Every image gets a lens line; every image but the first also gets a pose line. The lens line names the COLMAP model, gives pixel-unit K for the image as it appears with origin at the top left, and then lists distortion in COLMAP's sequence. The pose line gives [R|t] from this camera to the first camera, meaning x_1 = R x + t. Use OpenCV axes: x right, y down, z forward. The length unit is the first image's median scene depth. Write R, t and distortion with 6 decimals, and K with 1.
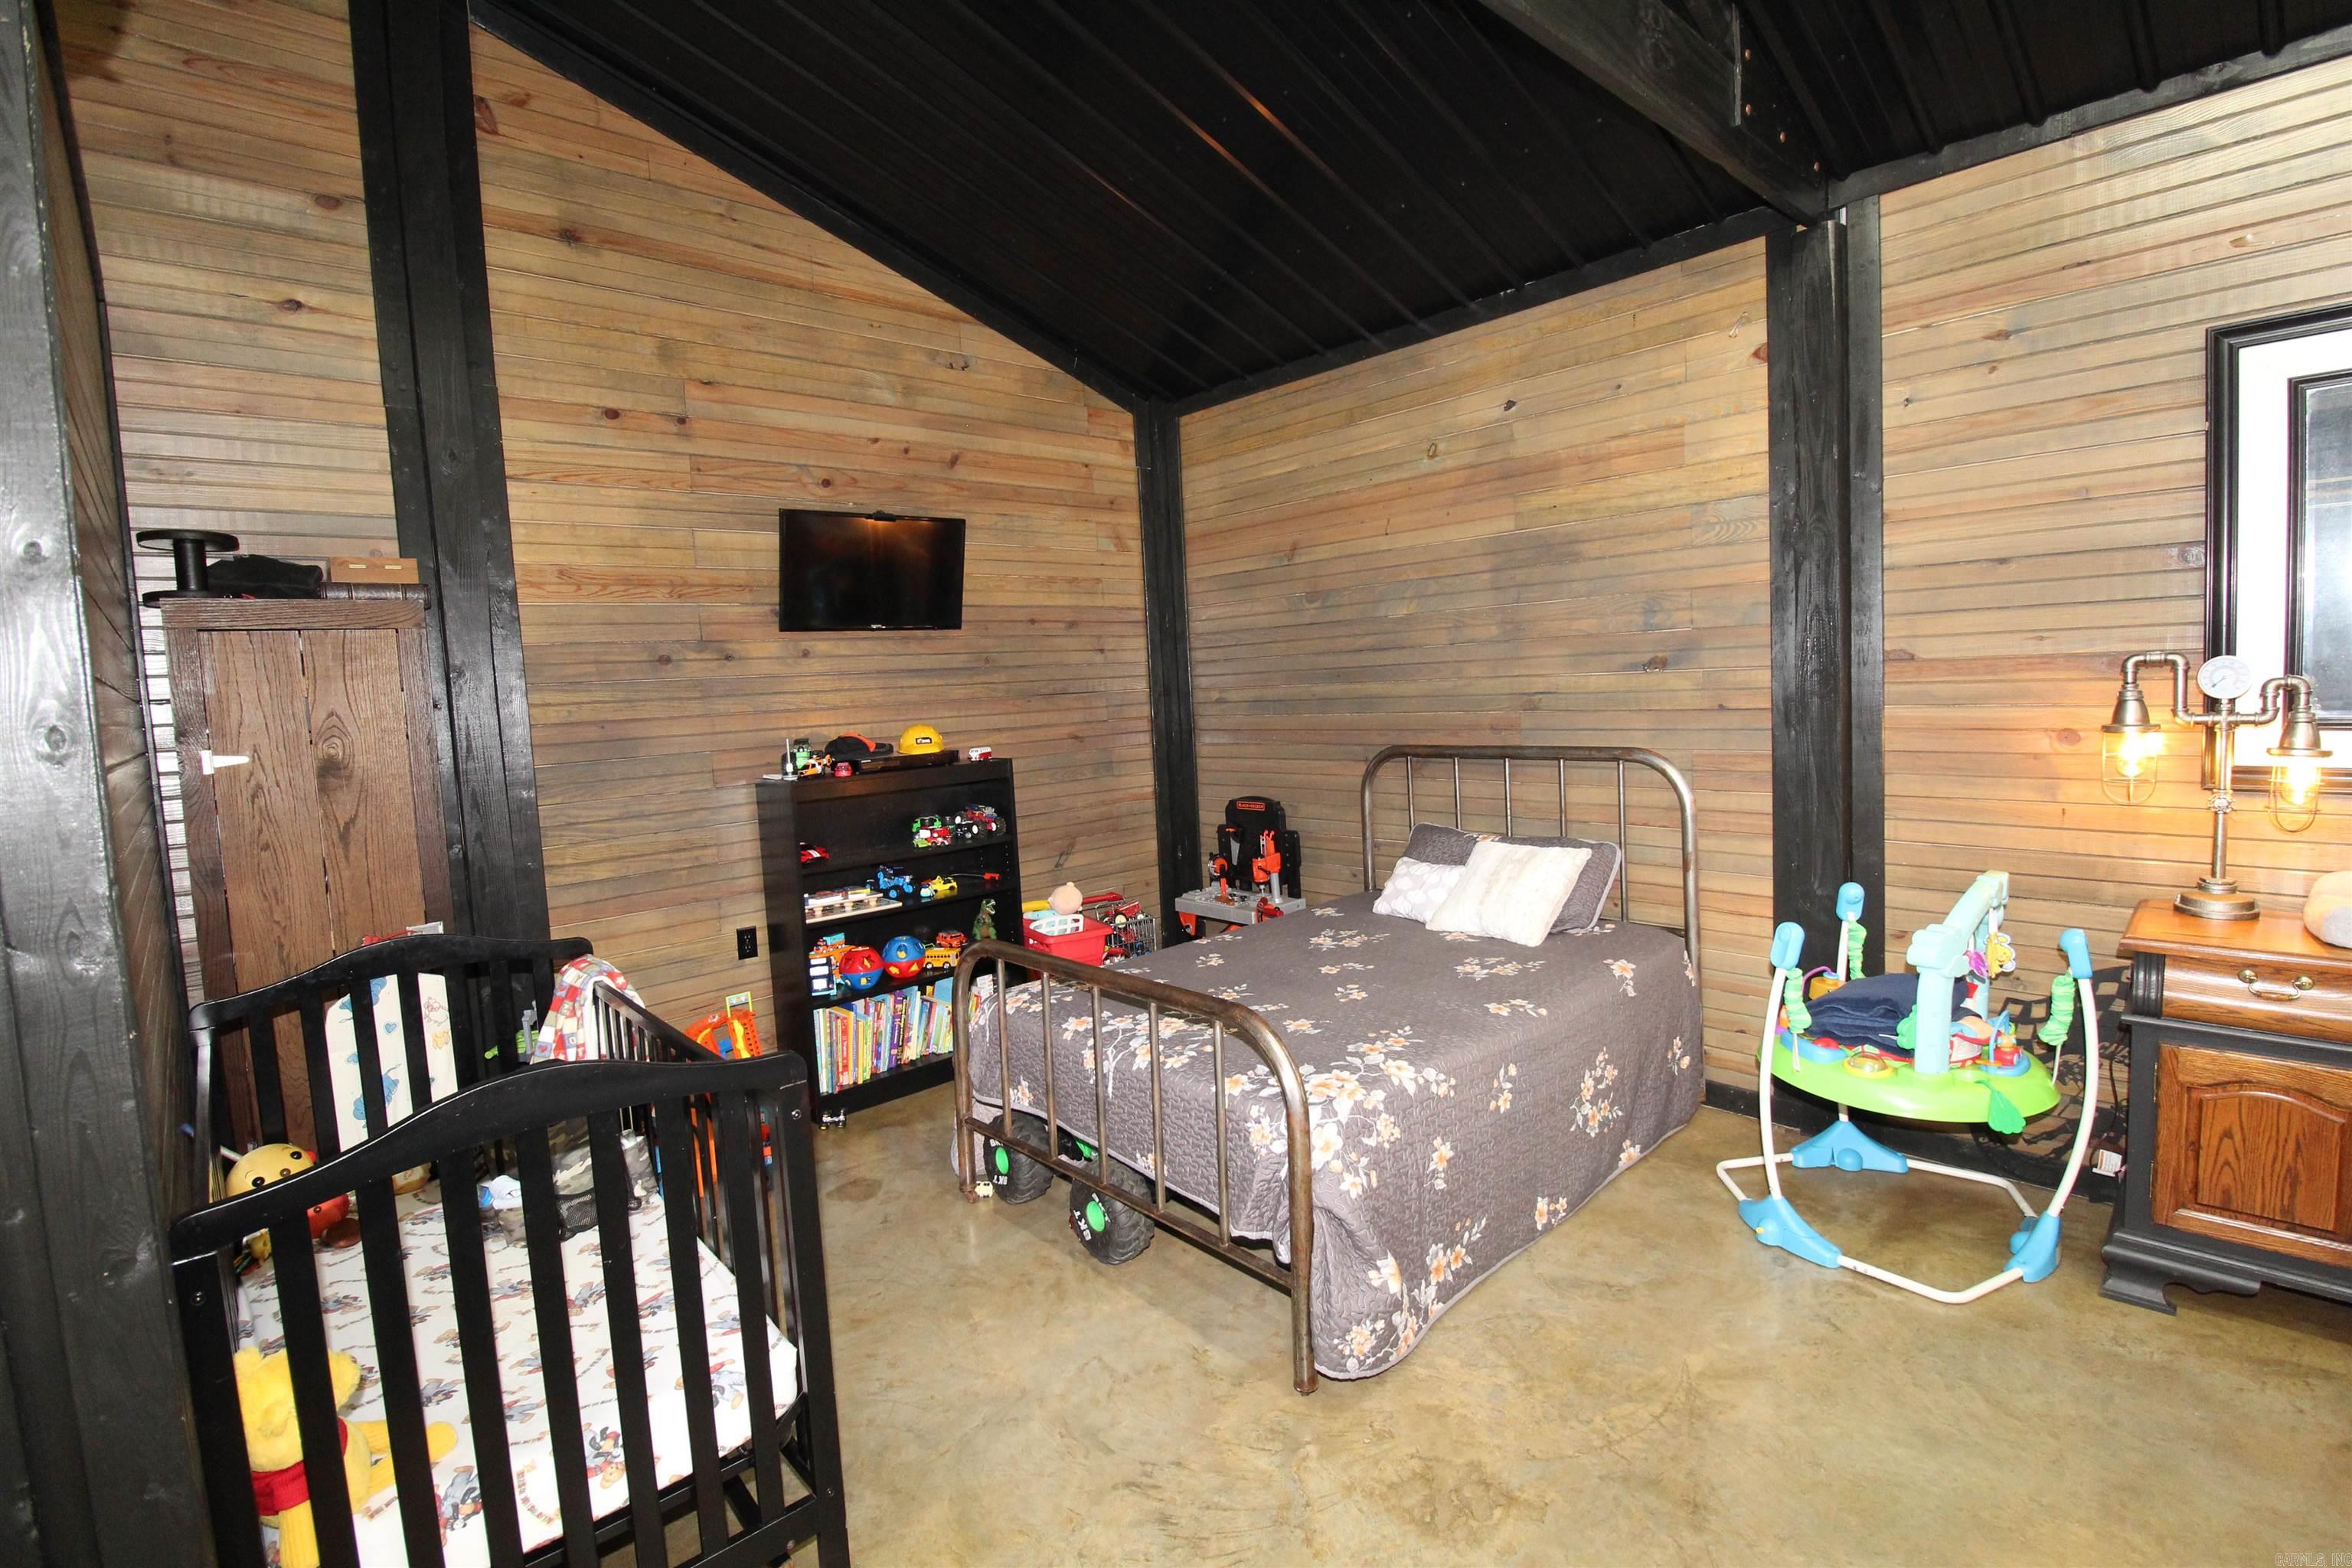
lens RADIAL K [[1090.3, 0, 1193.8], [0, 1090.3, 767.2], [0, 0, 1]] dist [-0.000032, -0.012994]
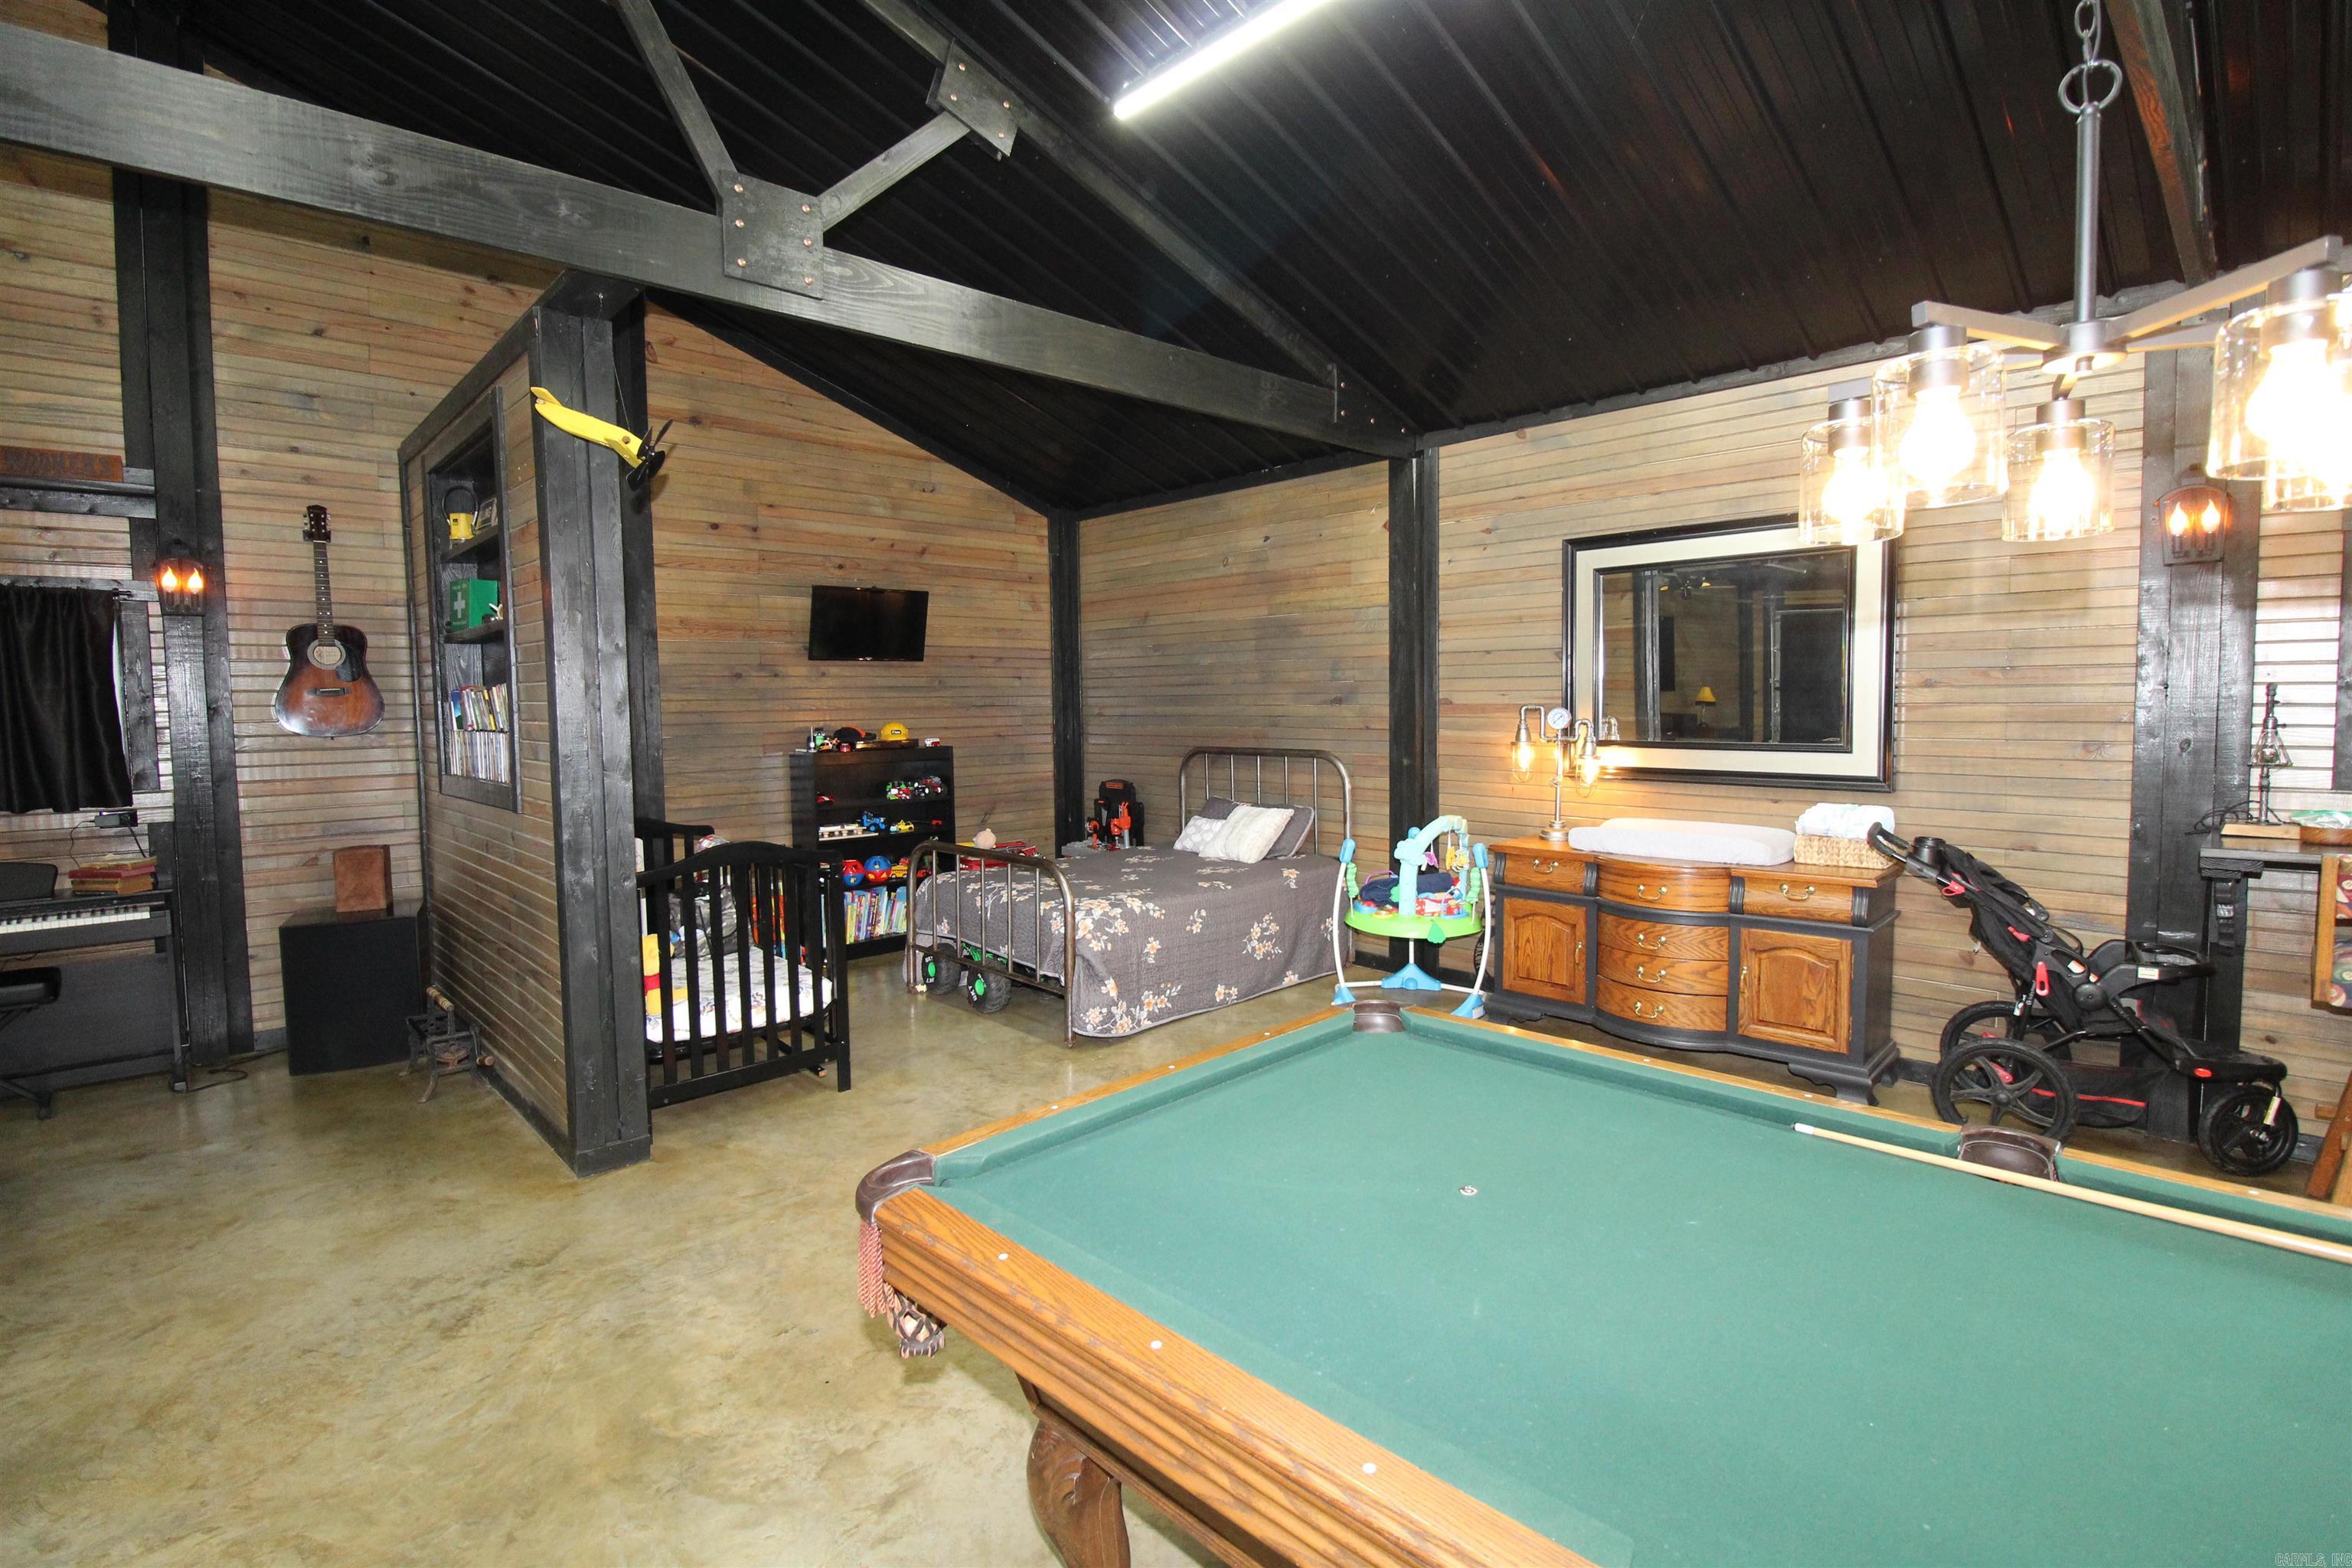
lens RADIAL K [[1090.3, 0, 1189.2], [0, 1090.3, 766.0], [0, 0, 1]] dist [-0.000032, -0.012994]
pose [[0.999092, 0.035973, 0.022842, 0.164290], [-0.035550, 0.999194, -0.018635, 0.045366], [-0.023494, 0.017806, 0.999565, -0.679760]]
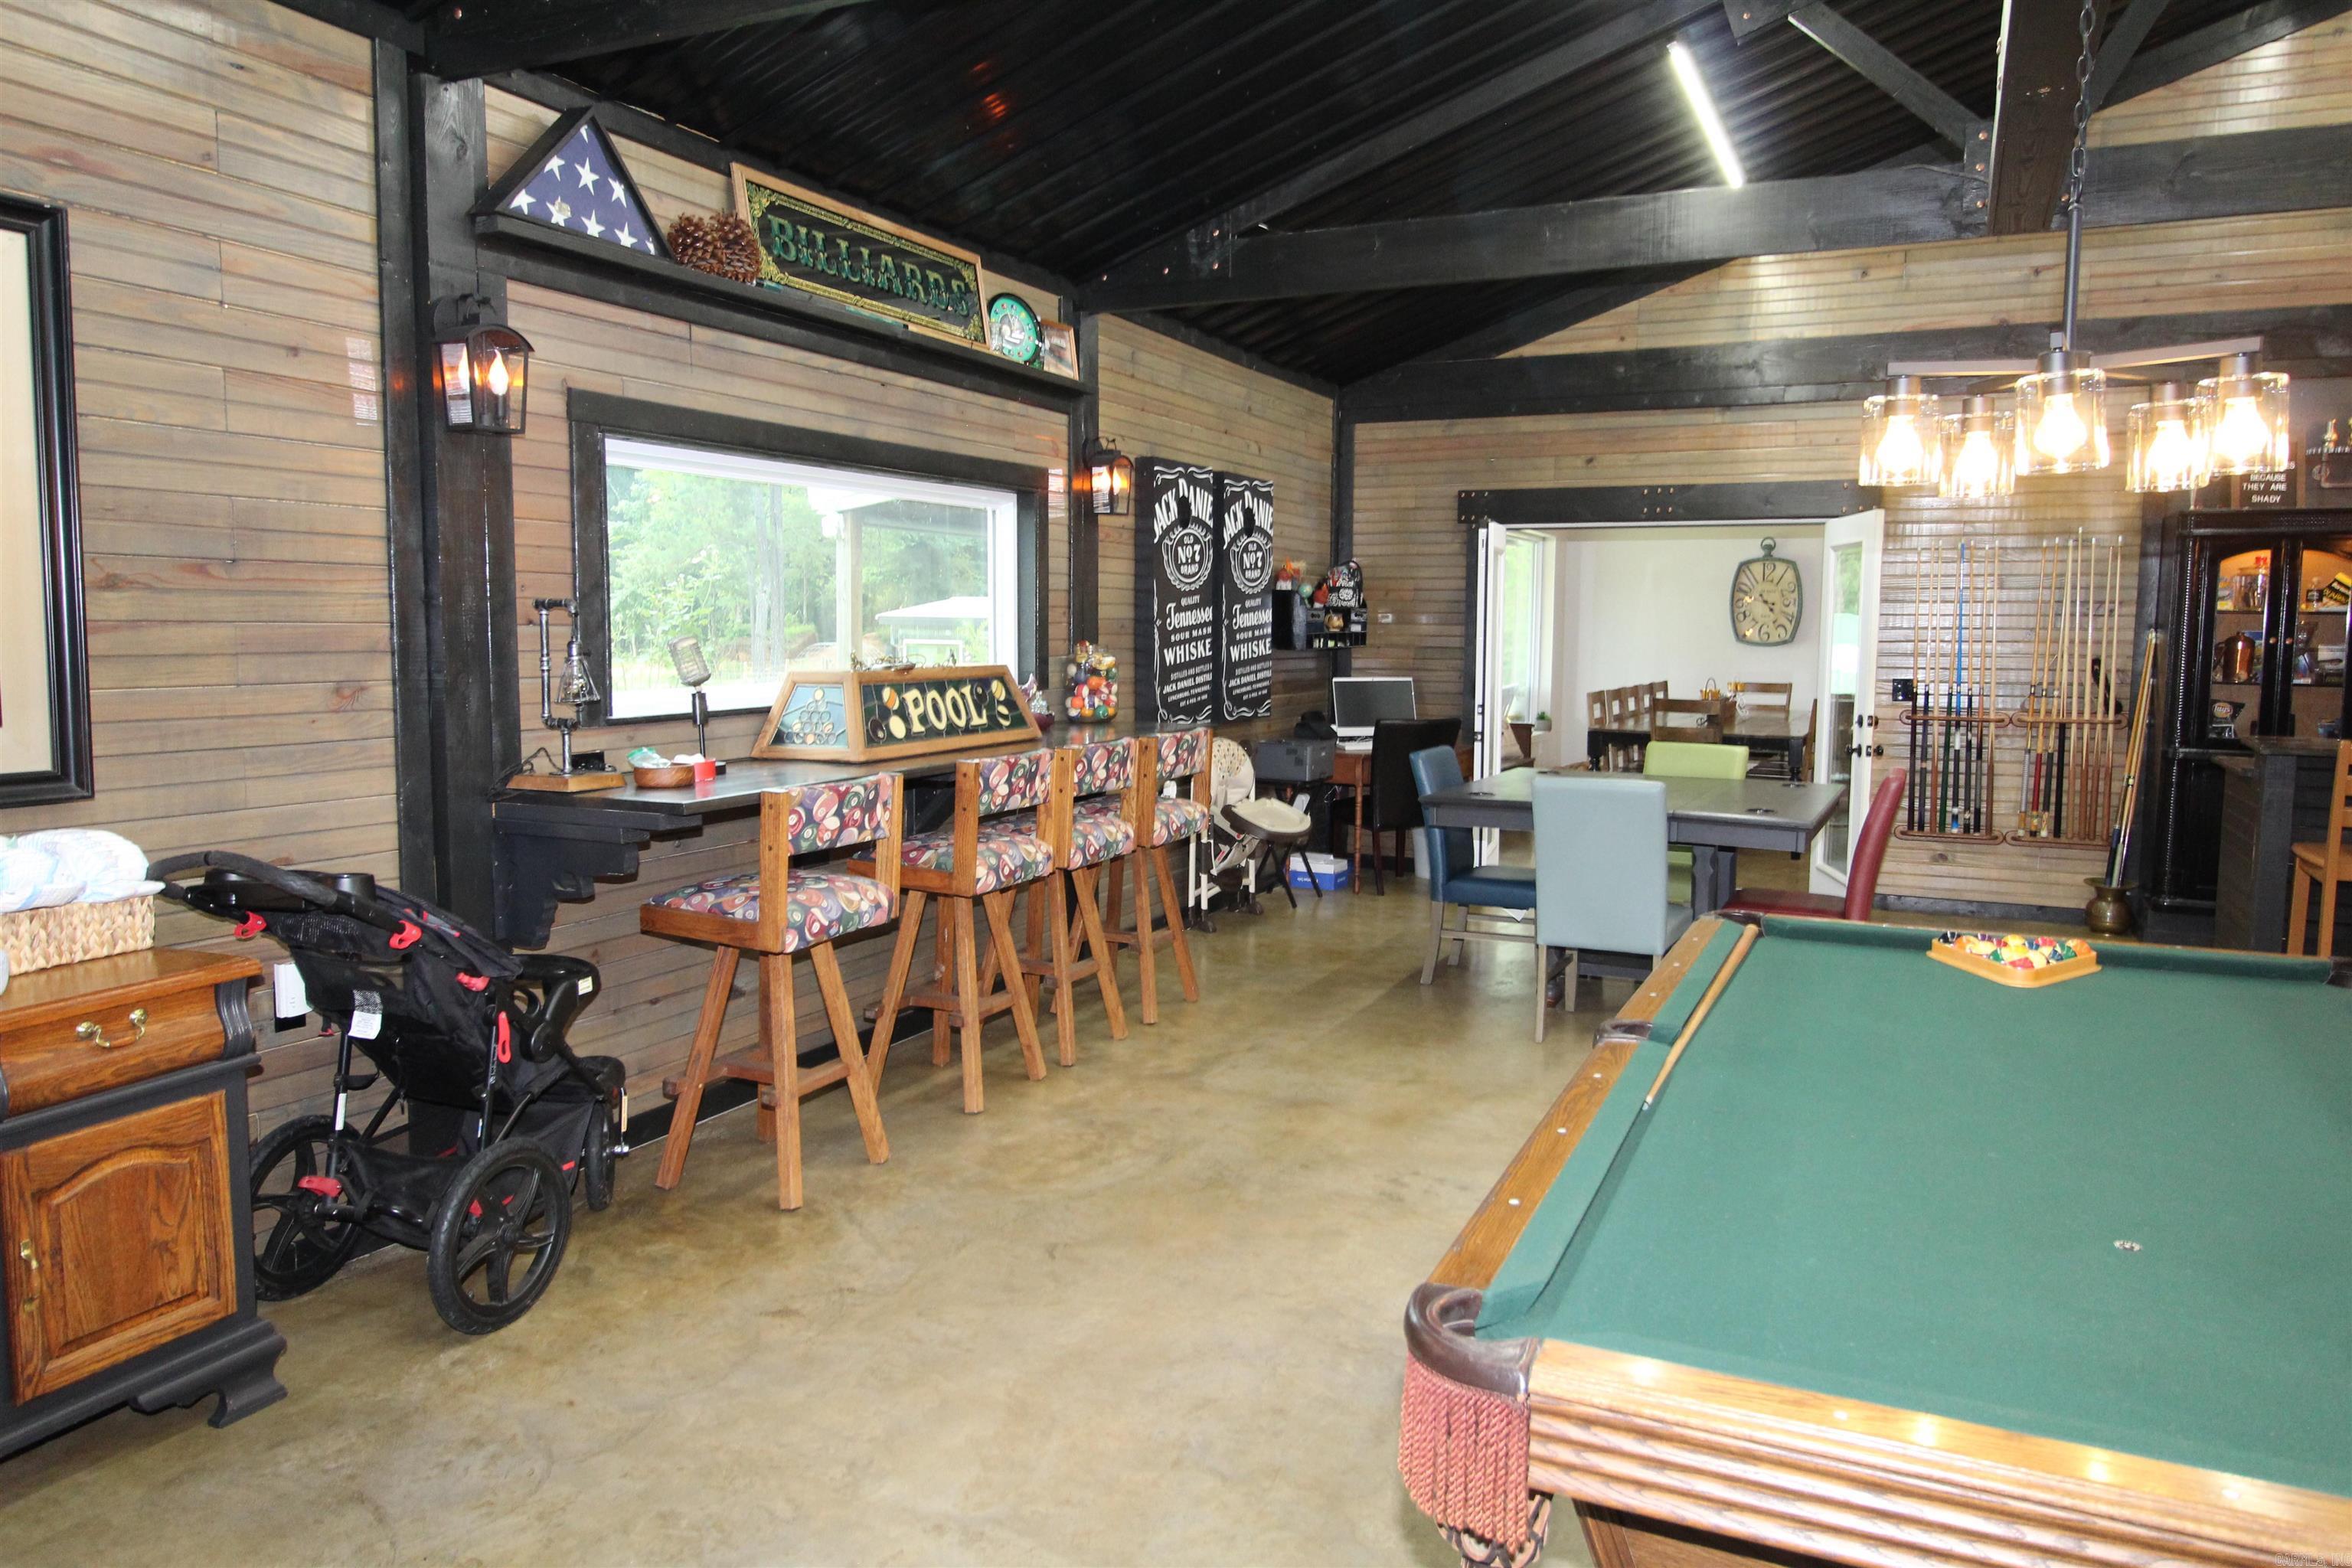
lens RADIAL K [[1531.3, 0, 1173.1], [0, 1531.3, 769.5], [0, 0, 1]] dist [-0.008482, -0.007671]
pose [[-0.353754, -0.039896, 0.934487, -0.026046], [0.083695, 0.993732, 0.074109, -0.001662], [-0.931586, 0.104428, -0.348198, 0.199220]]
